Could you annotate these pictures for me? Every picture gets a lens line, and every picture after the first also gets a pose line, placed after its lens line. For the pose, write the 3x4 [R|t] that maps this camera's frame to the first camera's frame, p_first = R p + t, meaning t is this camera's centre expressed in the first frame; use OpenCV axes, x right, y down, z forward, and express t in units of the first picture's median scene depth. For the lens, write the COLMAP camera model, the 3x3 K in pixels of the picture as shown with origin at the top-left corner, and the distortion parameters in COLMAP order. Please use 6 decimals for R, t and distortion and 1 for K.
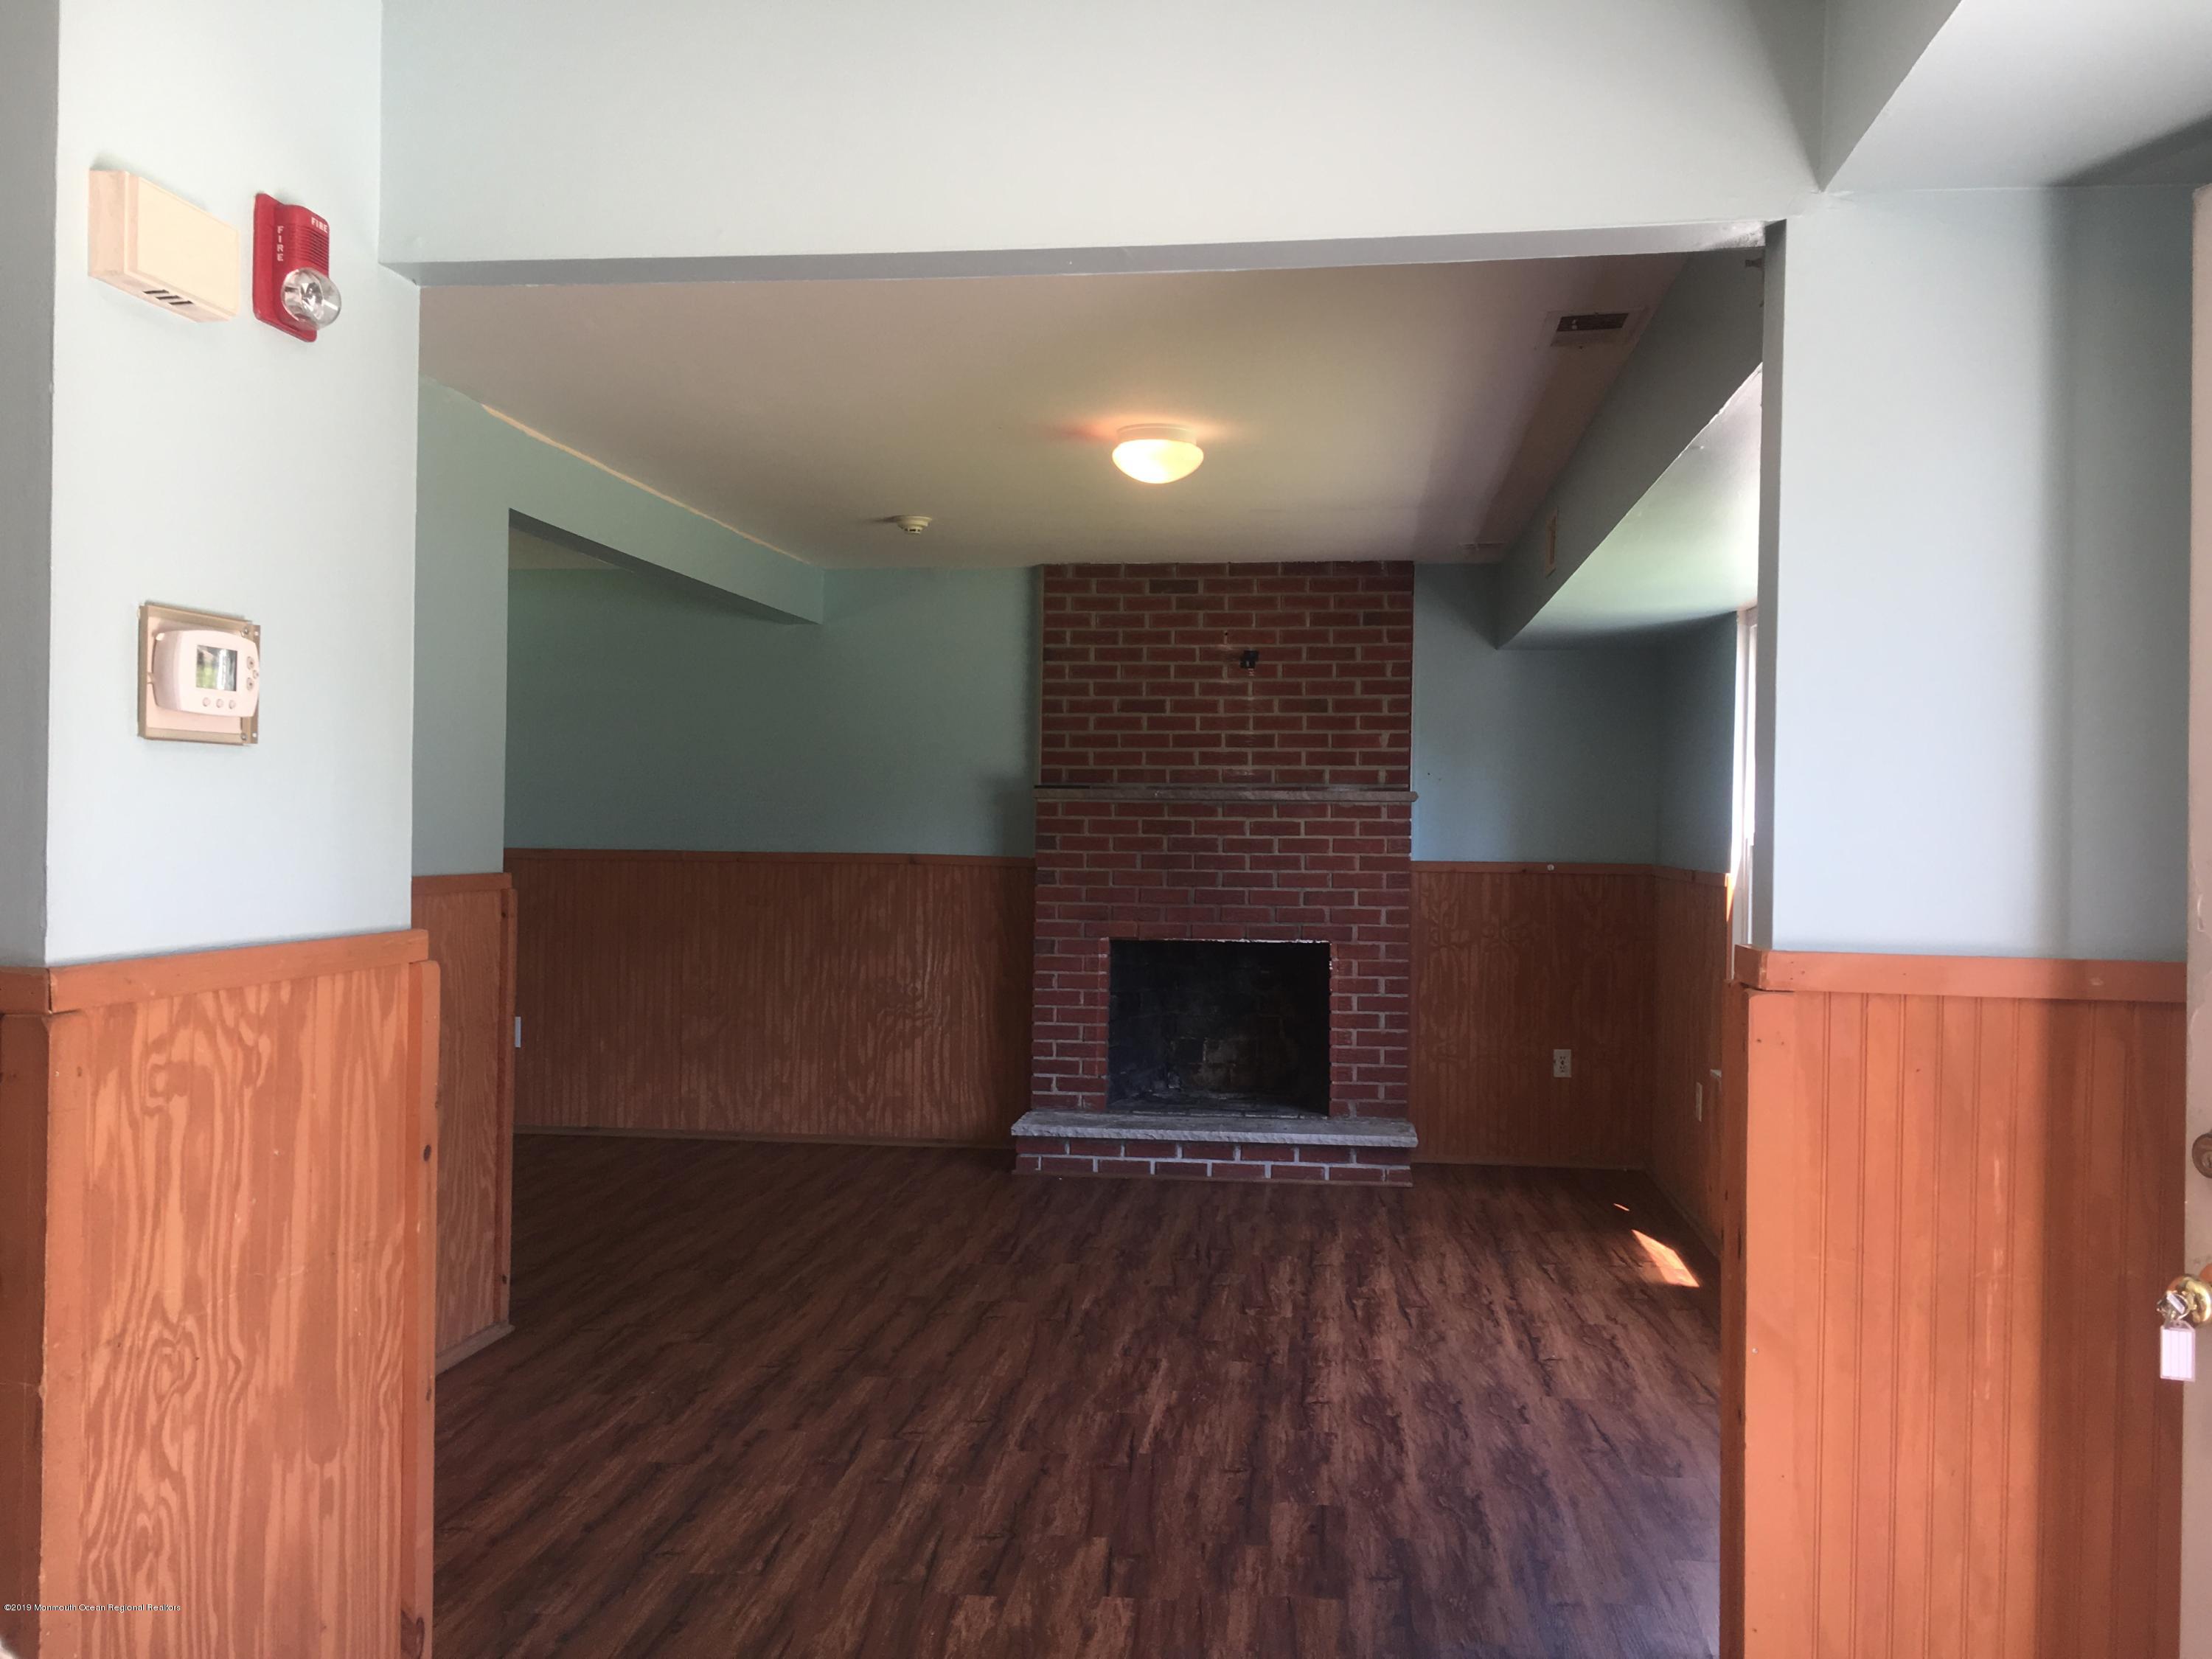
lens RADIAL K [[1870.9, 0, 1104.4], [0, 1870.9, 819.6], [0, 0, 1]] dist [0.036233, -0.052261]
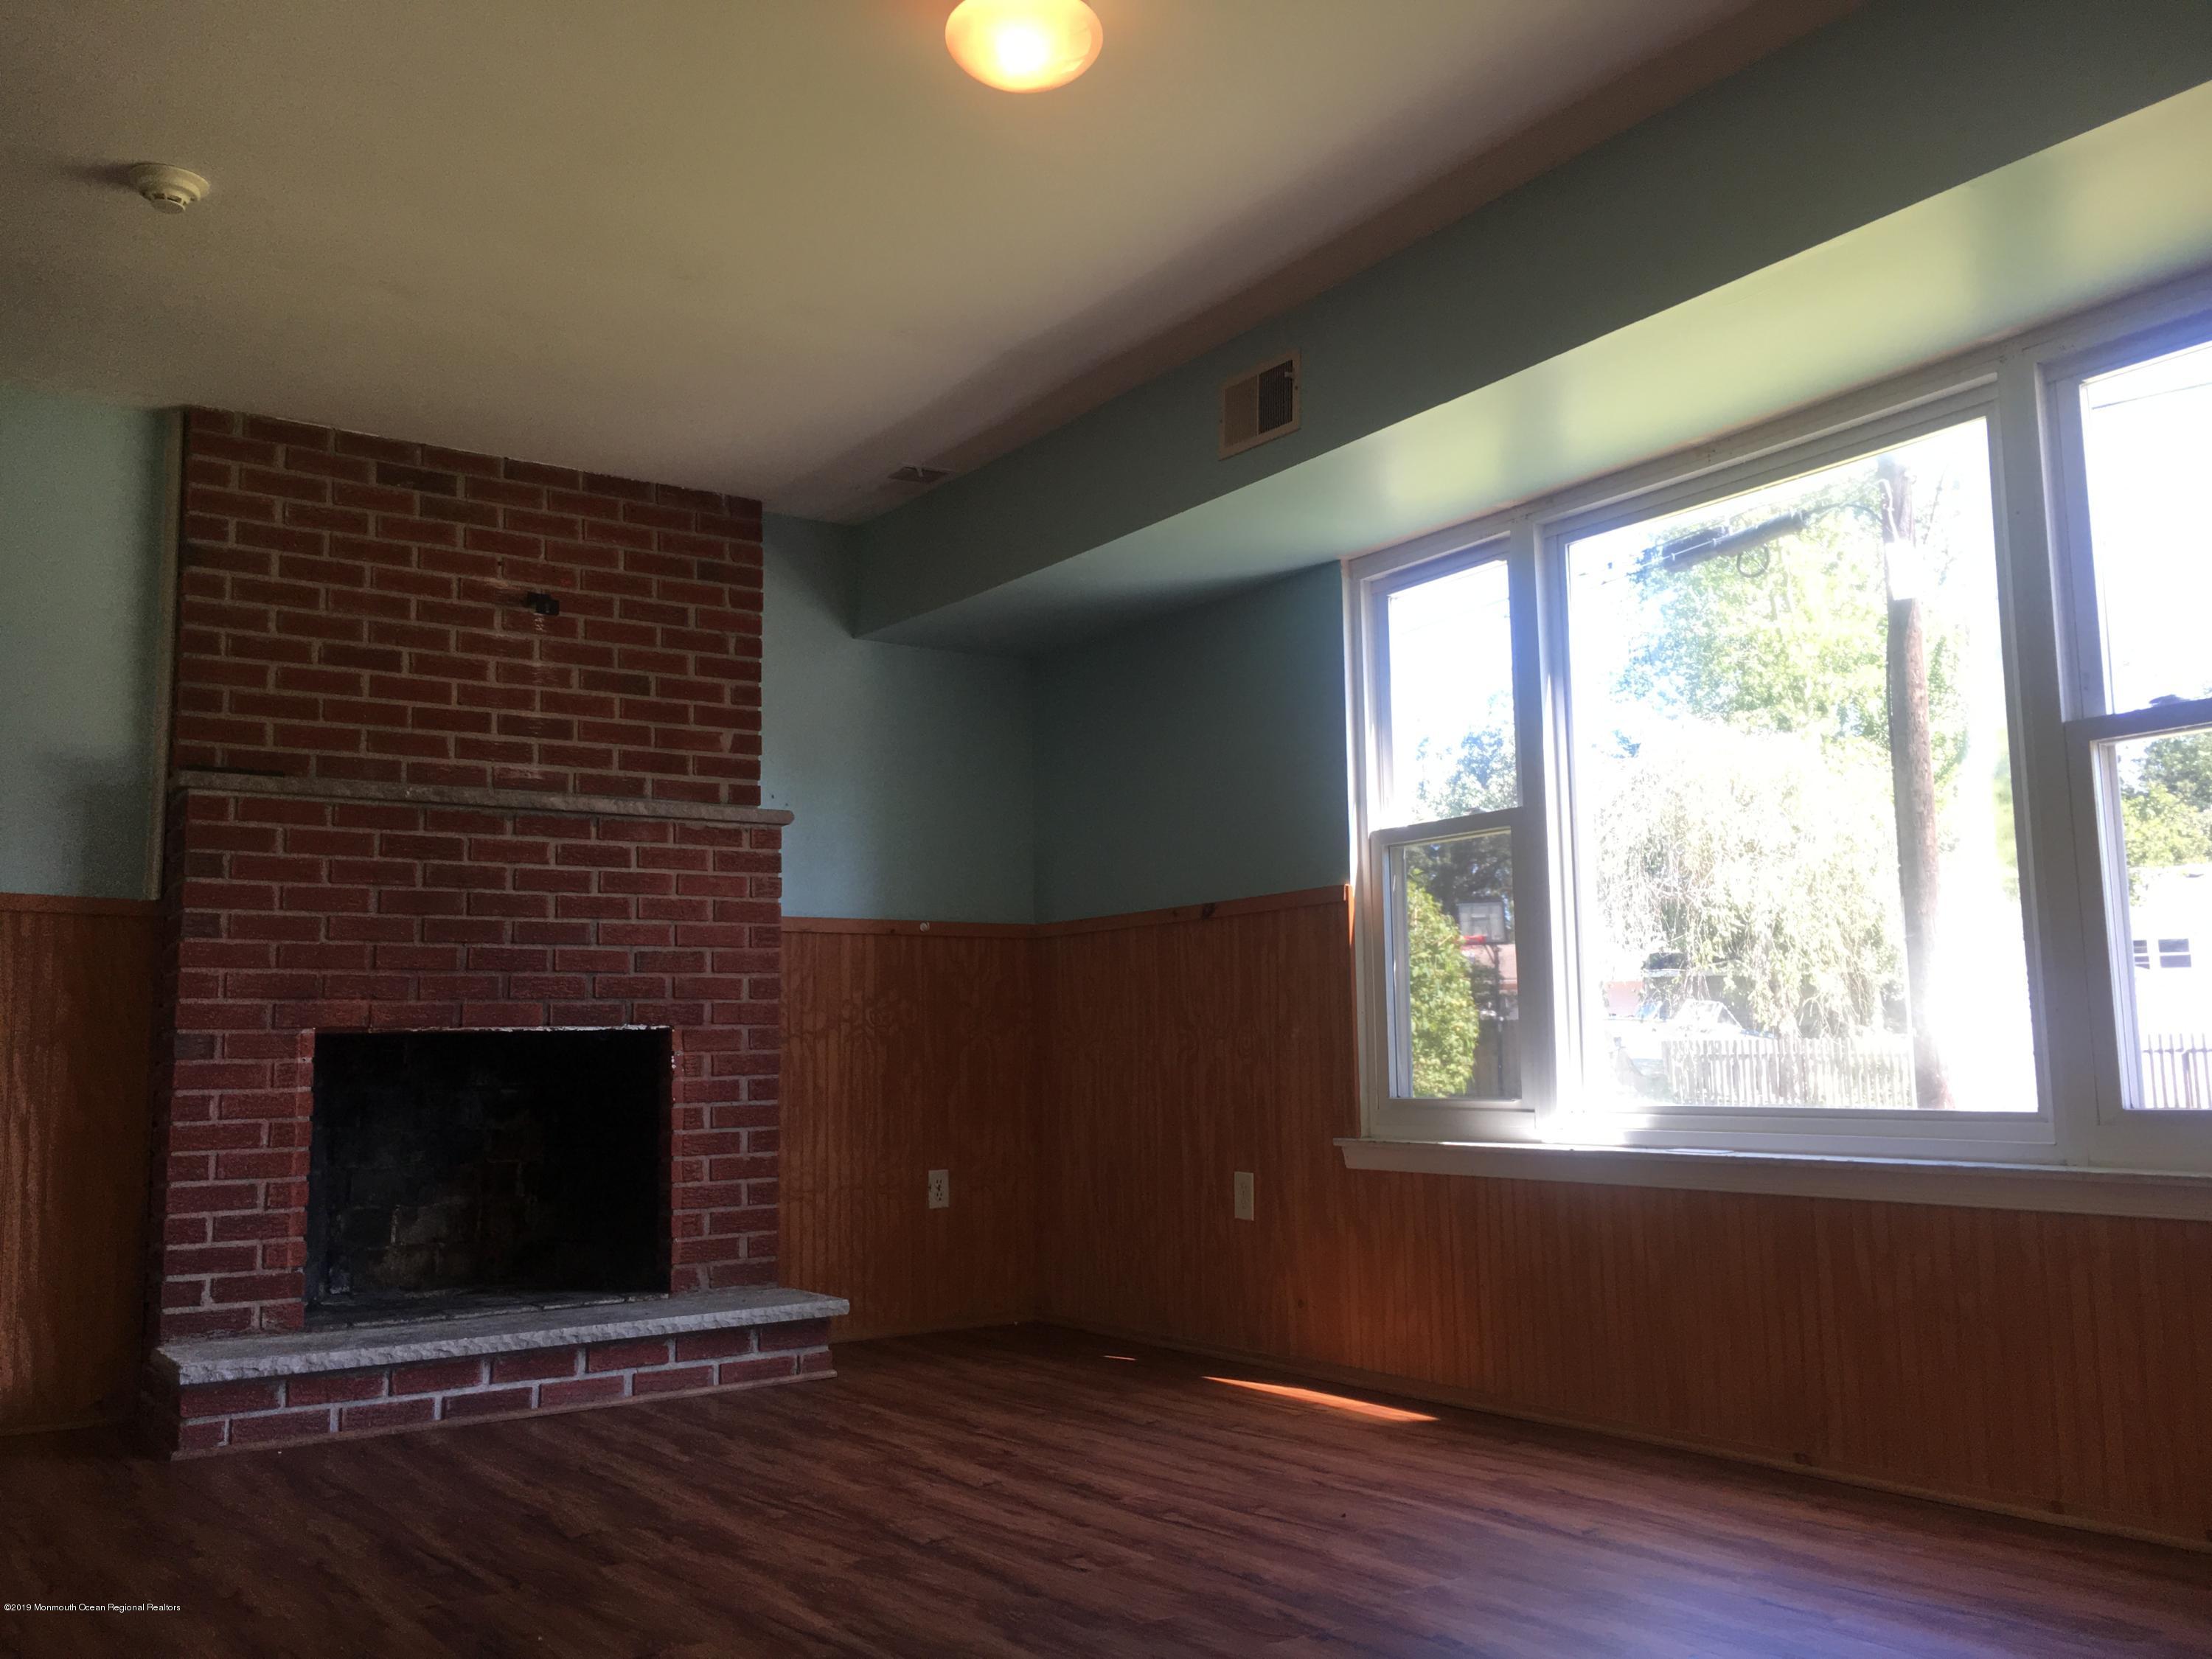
lens RADIAL K [[1870.9, 0, 1108.5], [0, 1870.9, 832.9], [0, 0, 1]] dist [0.036233, -0.052261]
pose [[0.739747, 0.059374, 0.670261, -0.214379], [0.024186, 0.993110, -0.114667, 0.075692], [-0.672451, 0.101035, 0.733214, 0.388416]]
